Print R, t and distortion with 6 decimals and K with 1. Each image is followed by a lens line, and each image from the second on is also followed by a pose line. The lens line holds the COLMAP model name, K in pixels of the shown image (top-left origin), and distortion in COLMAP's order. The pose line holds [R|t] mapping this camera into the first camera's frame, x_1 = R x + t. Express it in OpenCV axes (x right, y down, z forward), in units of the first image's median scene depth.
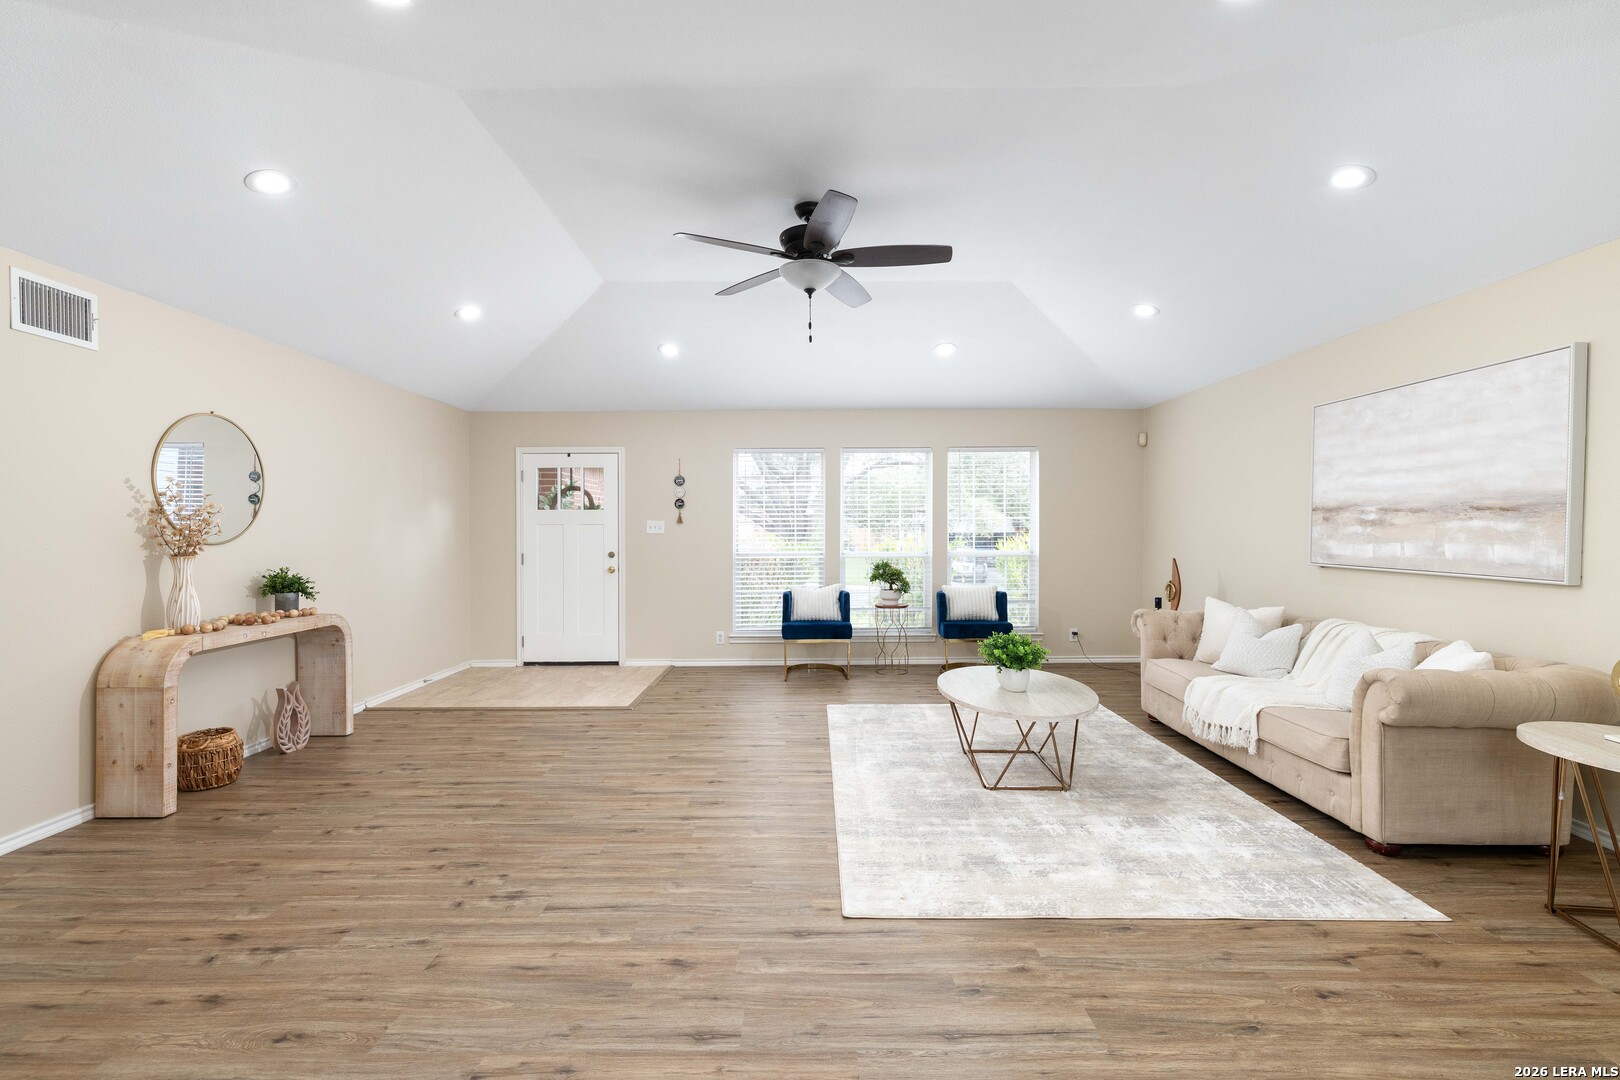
lens RADIAL K [[703.5, 0, 810.0], [0, 703.5, 540.0], [0, 0, 1]] dist [-0.001531, 0.000443]
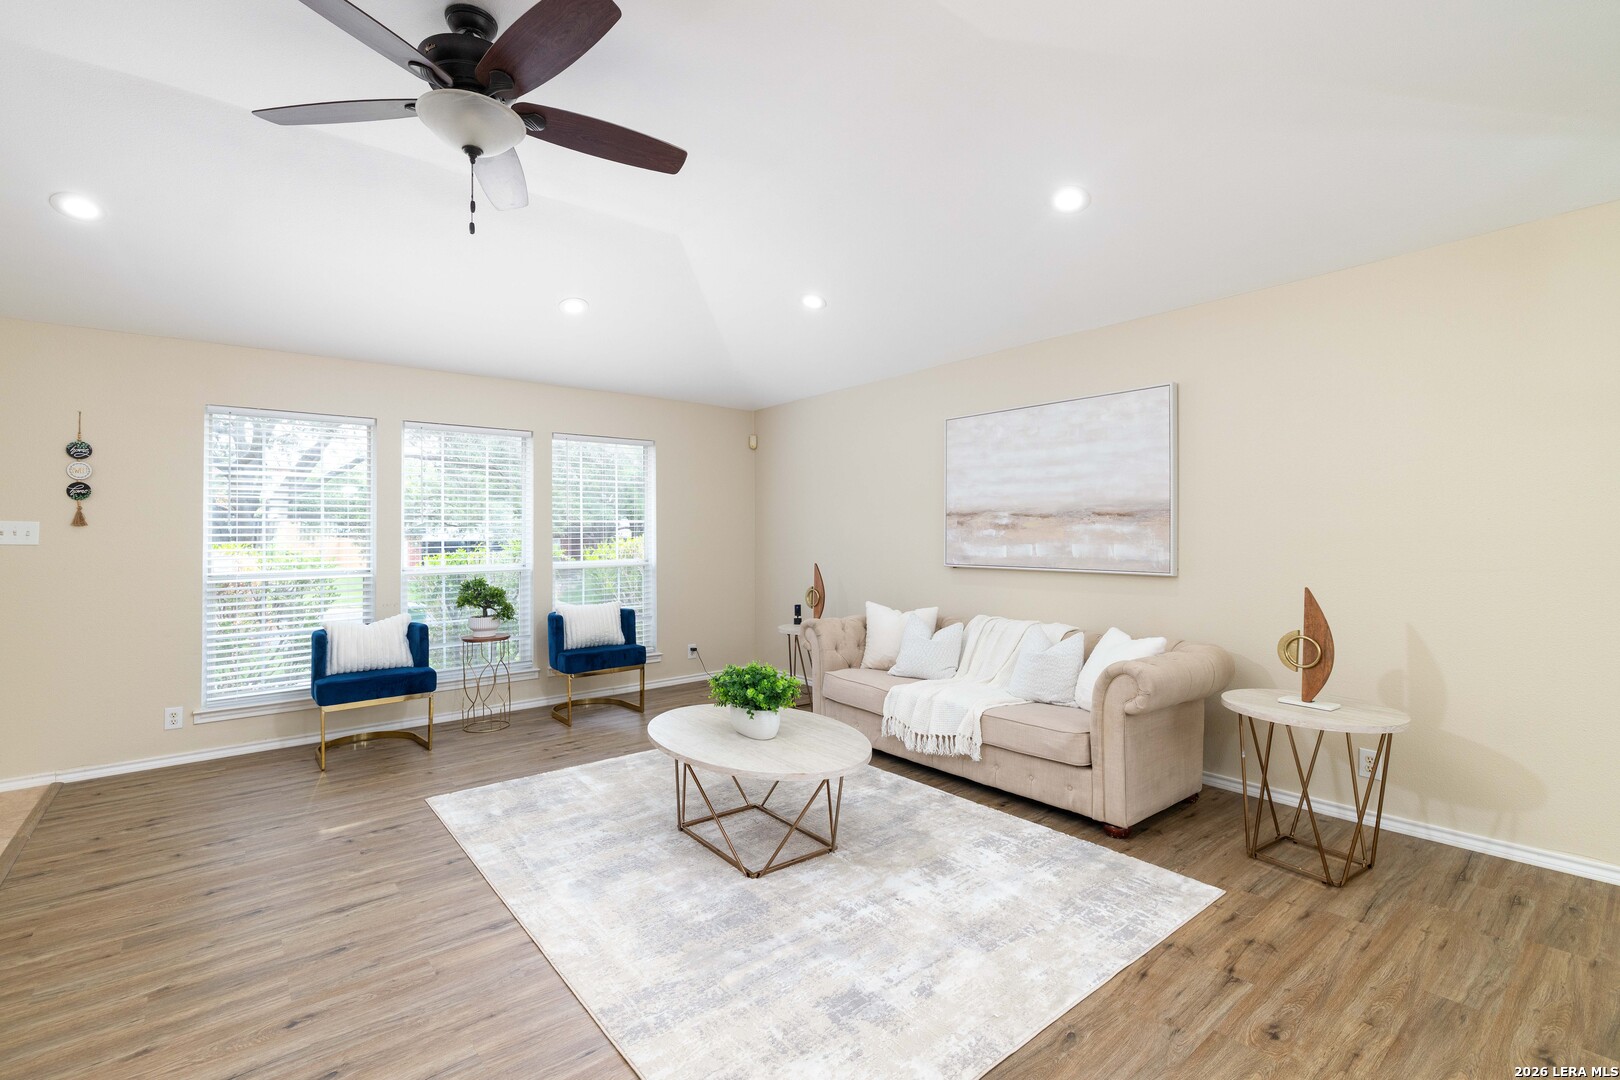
lens RADIAL K [[718.9, 0, 807.5], [0, 718.9, 526.6], [0, 0, 1]] dist [-0.000778, 0.000607]
pose [[0.774246, 0.004649, 0.632868, -0.171411], [0.014311, 0.999589, -0.024850, -0.000571], [-0.632723, 0.028297, 0.773861, 0.324468]]
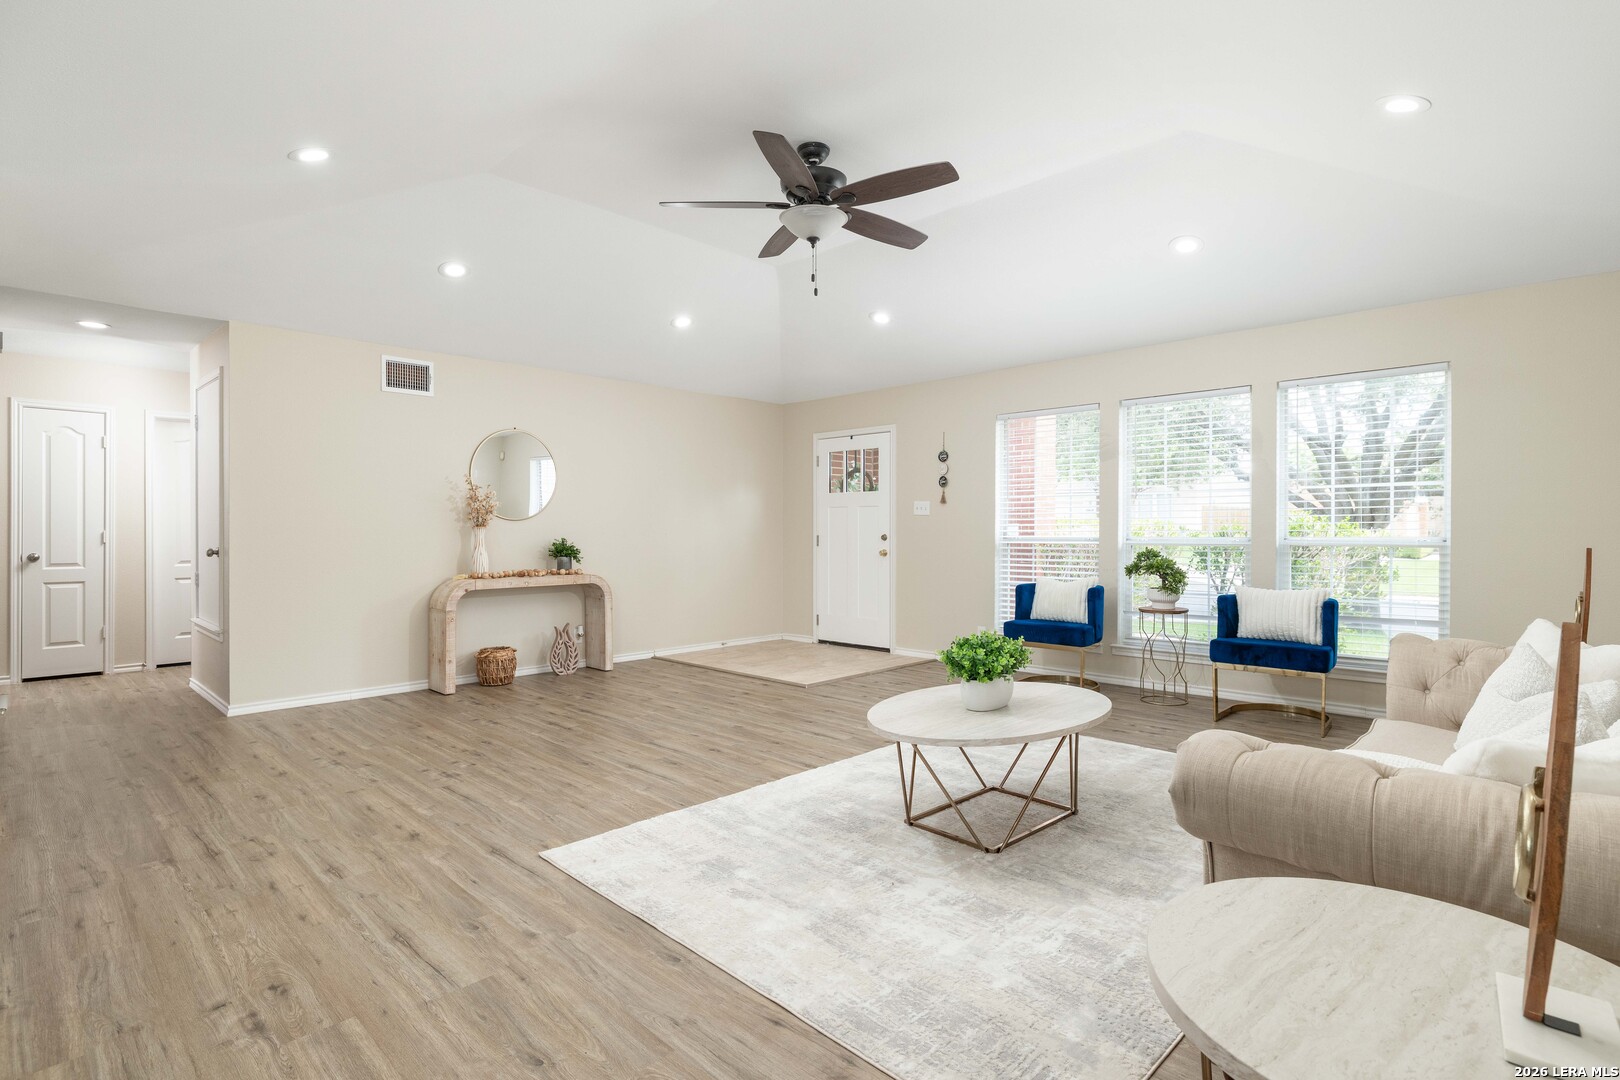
lens RADIAL K [[798.2, 0, 809.2], [0, 798.2, 532.0], [0, 0, 1]] dist [0.000054, -0.000115]
pose [[0.712763, 0.005099, -0.701387, 0.723916], [-0.007941, 0.999968, -0.000801, 0.026803], [0.701360, 0.006140, 0.712780, 0.256330]]
